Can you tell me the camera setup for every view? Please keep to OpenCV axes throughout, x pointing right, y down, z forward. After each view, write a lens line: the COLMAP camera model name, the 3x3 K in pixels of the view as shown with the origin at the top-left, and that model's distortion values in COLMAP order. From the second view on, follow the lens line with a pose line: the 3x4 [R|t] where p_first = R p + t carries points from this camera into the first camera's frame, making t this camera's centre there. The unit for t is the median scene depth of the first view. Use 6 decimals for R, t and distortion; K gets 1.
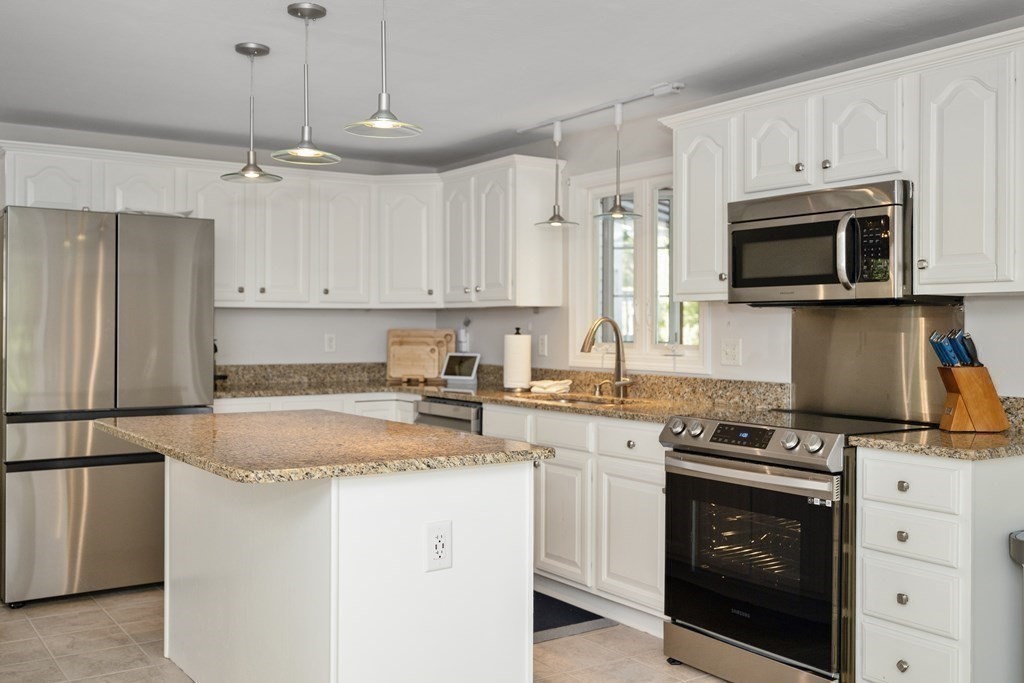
lens RADIAL K [[996.4, 0, 510.5], [0, 996.4, 336.4], [0, 0, 1]] dist [0.002845, 0.001206]
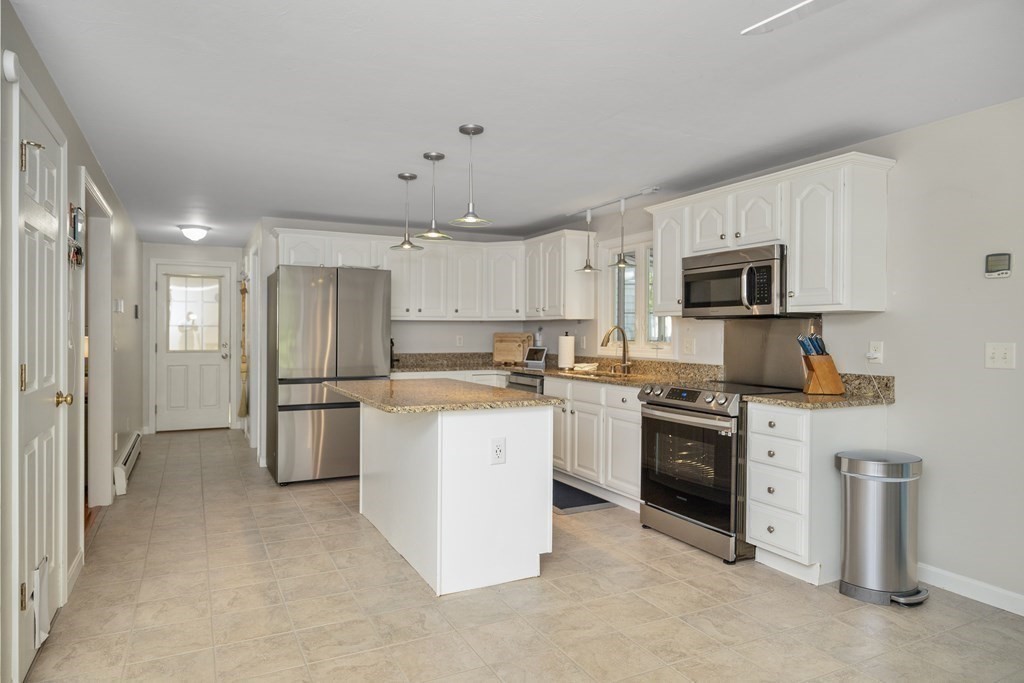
lens RADIAL K [[626.6, 0, 507.9], [0, 626.6, 338.6], [0, 0, 1]] dist [0.001212, -0.000626]
pose [[0.991971, 0.001837, -0.126451, 0.056288], [-0.001656, 0.999997, 0.001537, 0.001364], [0.126453, -0.001315, 0.991972, -0.085023]]
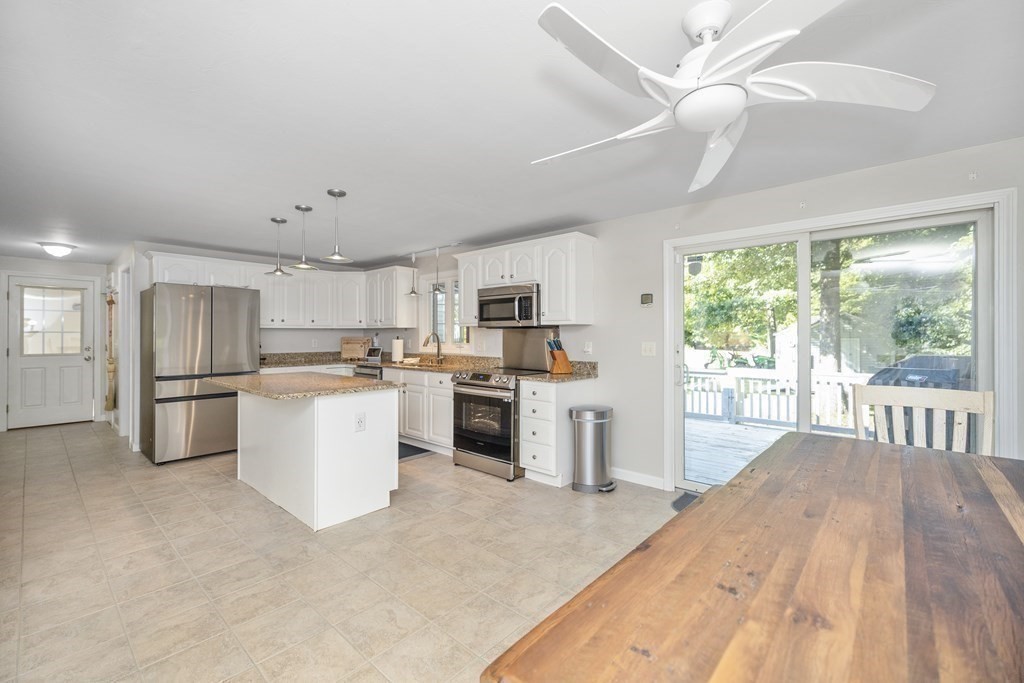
lens RADIAL K [[428.6, 0, 507.3], [0, 428.6, 335.9], [0, 0, 1]] dist [0.001704, -0.000226]
pose [[0.970853, -0.003416, 0.239650, 0.021411], [0.005084, 0.999967, -0.006342, -0.002842], [-0.239621, 0.007376, 0.970839, -0.108566]]
